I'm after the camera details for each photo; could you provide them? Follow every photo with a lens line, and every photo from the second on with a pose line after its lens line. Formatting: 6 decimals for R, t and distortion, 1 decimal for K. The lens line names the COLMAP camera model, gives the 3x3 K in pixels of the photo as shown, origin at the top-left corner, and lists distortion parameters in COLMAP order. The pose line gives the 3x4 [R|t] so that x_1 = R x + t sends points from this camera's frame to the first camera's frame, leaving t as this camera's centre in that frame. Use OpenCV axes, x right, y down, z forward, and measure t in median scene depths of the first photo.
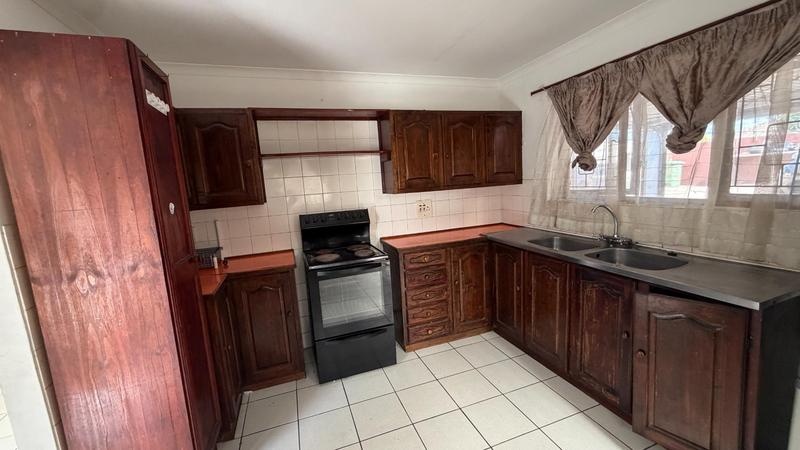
lens RADIAL K [[319.6, 0, 399.8], [0, 319.6, 224.8], [0, 0, 1]] dist [0.001054, -0.000182]
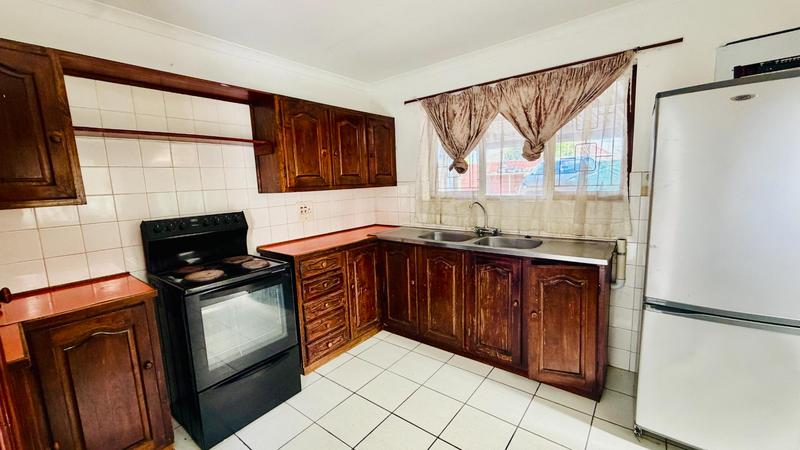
lens RADIAL K [[319.6, 0, 399.1], [0, 319.6, 225.2], [0, 0, 1]] dist [0.001054, -0.000182]
pose [[0.846455, -0.042924, 0.530727, -0.263538], [0.059291, 0.998145, -0.013834, 0.025782], [-0.529149, 0.043177, 0.847430, 0.143317]]
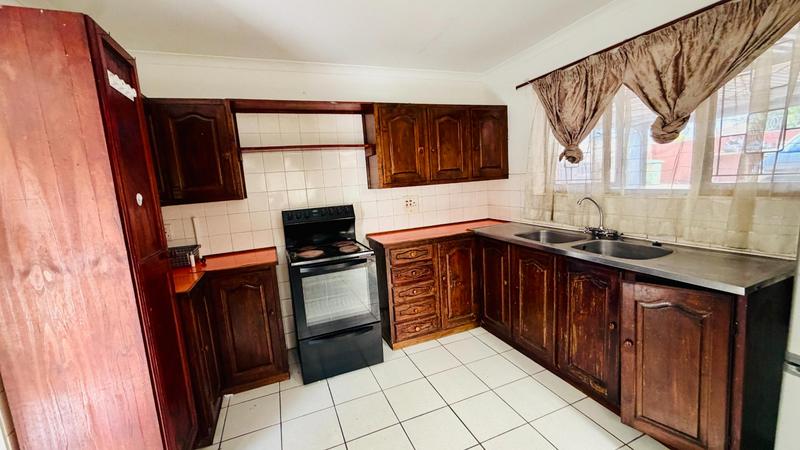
lens RADIAL K [[319.6, 0, 399.7], [0, 319.6, 224.7], [0, 0, 1]] dist [0.001054, -0.000182]
pose [[0.999291, -0.010171, 0.036245, 0.009499], [0.010297, 0.999942, -0.003281, 0.022148], [-0.036210, 0.003652, 0.999338, 0.024516]]
